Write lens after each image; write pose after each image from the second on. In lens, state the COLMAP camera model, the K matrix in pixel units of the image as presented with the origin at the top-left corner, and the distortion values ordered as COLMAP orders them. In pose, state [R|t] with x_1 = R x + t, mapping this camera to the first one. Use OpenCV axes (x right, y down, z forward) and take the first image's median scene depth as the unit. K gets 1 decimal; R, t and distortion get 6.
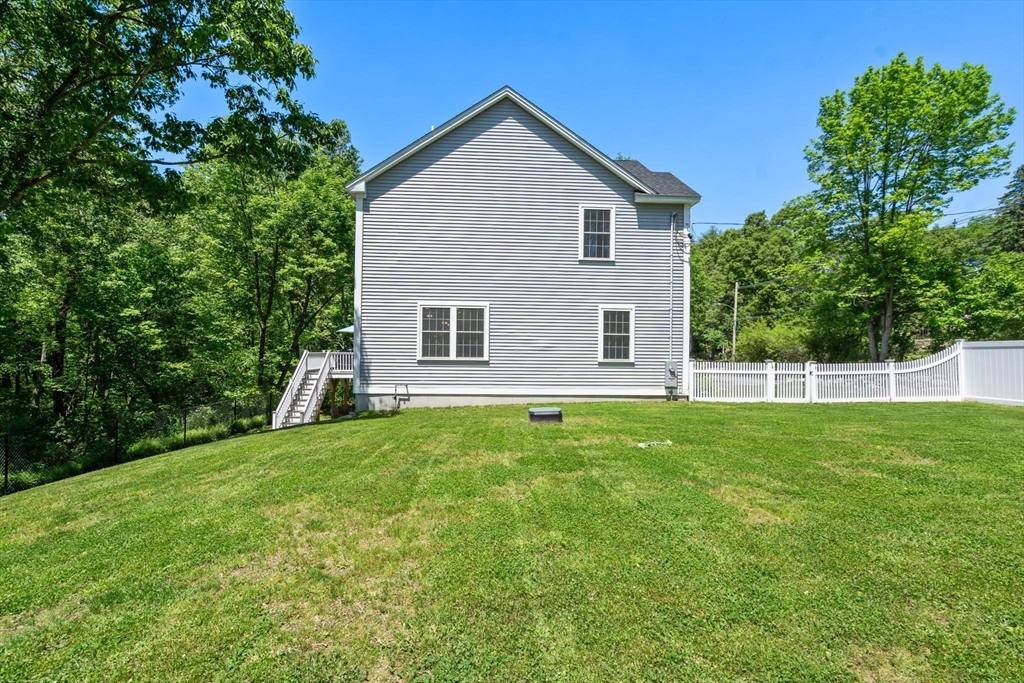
lens RADIAL K [[471.1, 0, 512.8], [0, 471.1, 333.2], [0, 0, 1]] dist [-0.003989, -0.000425]
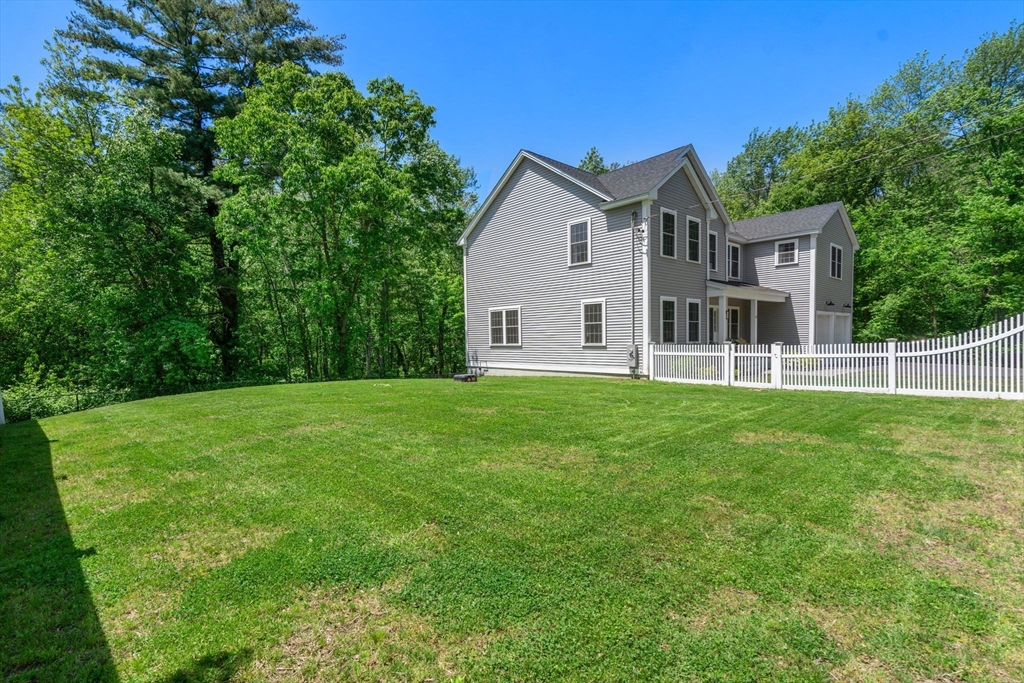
lens RADIAL K [[471.1, 0, 516.6], [0, 471.1, 347.4], [0, 0, 1]] dist [-0.003989, -0.000425]
pose [[0.641021, -0.007720, -0.767485, 1.029215], [0.050563, 0.998202, 0.032191, 0.015988], [0.765856, -0.059442, 0.640258, 0.057587]]
